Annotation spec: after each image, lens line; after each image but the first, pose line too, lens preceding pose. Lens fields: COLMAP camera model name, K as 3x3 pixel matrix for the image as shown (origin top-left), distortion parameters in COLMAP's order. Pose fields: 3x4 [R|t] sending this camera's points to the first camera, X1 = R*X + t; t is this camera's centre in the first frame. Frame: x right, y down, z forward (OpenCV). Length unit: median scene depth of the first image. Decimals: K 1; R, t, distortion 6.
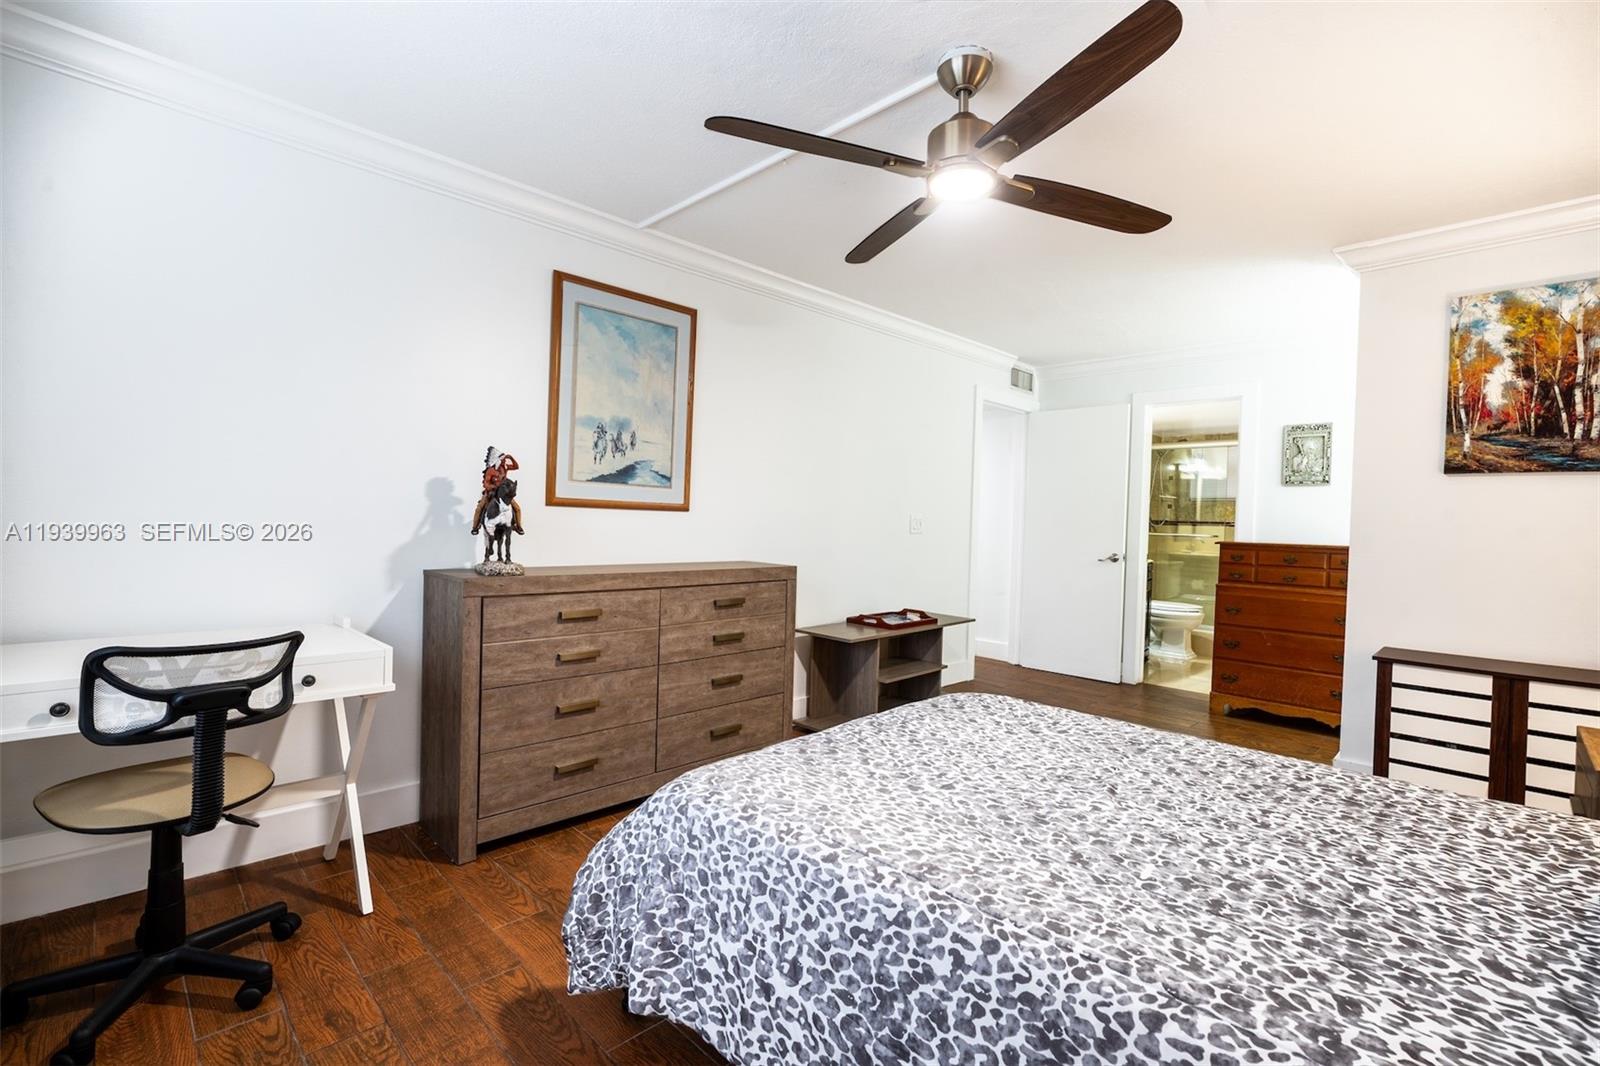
lens RADIAL K [[728.1, 0, 796.5], [0, 728.1, 532.7], [0, 0, 1]] dist [-0.002943, 0.000172]
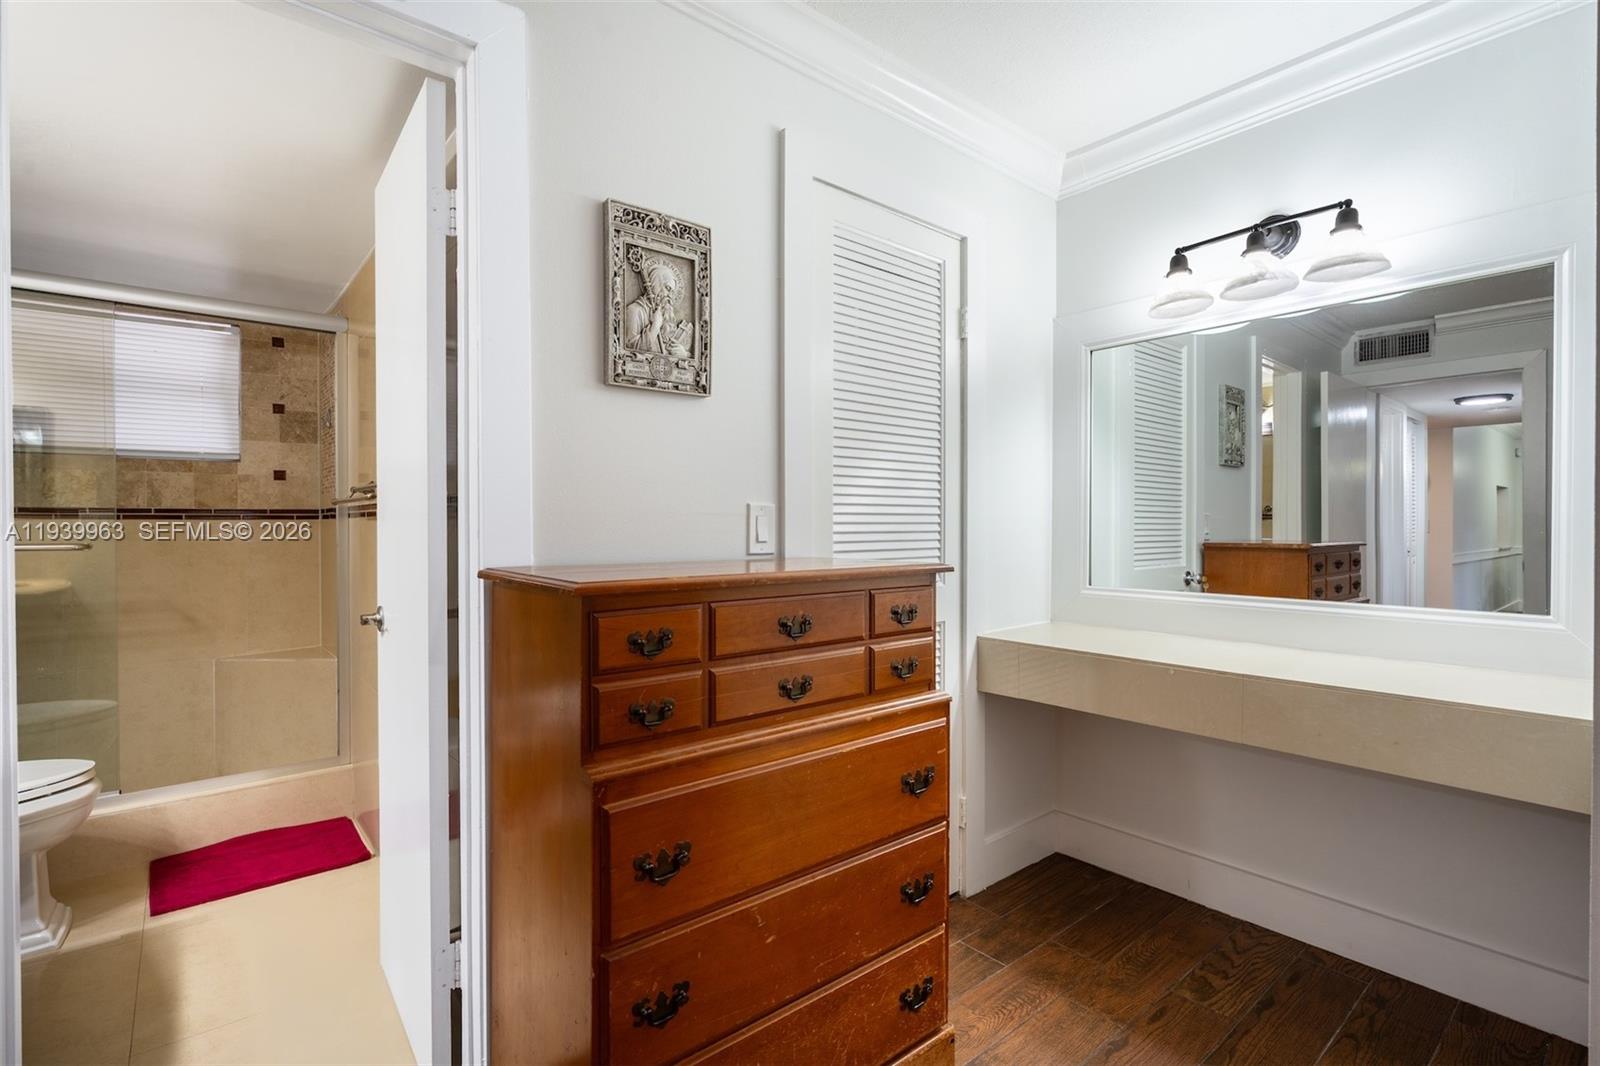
lens RADIAL K [[728.1, 0, 796.5], [0, 728.1, 532.7], [0, 0, 1]] dist [-0.002943, 0.000172]
pose [[0.077240, -0.041102, 0.996165, 0.360688], [0.024491, 0.998927, 0.039317, -0.010973], [-0.996712, 0.021360, 0.078164, 0.913662]]
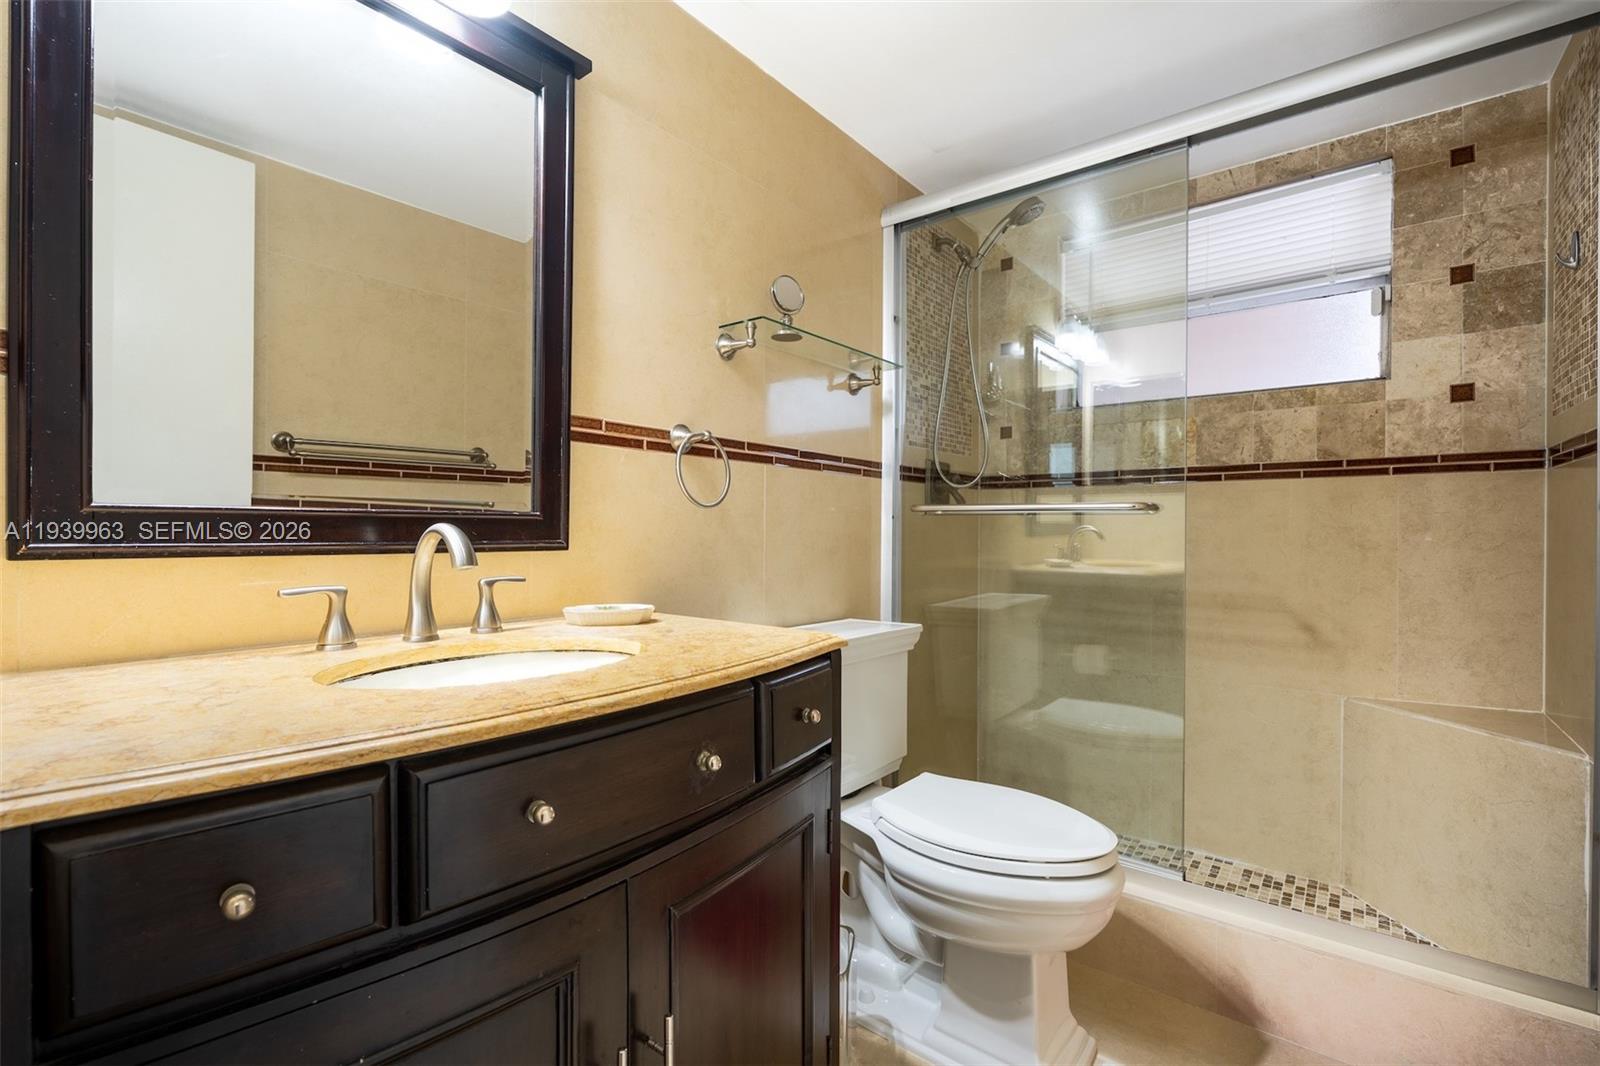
lens RADIAL K [[728.1, 0, 796.5], [0, 728.1, 532.7], [0, 0, 1]] dist [-0.002943, 0.000172]
pose [[0.992305, -0.029408, 0.120273, 0.620748], [0.030958, 0.999460, -0.011032, 0.018375], [-0.119883, 0.014670, 0.992680, 1.121907]]
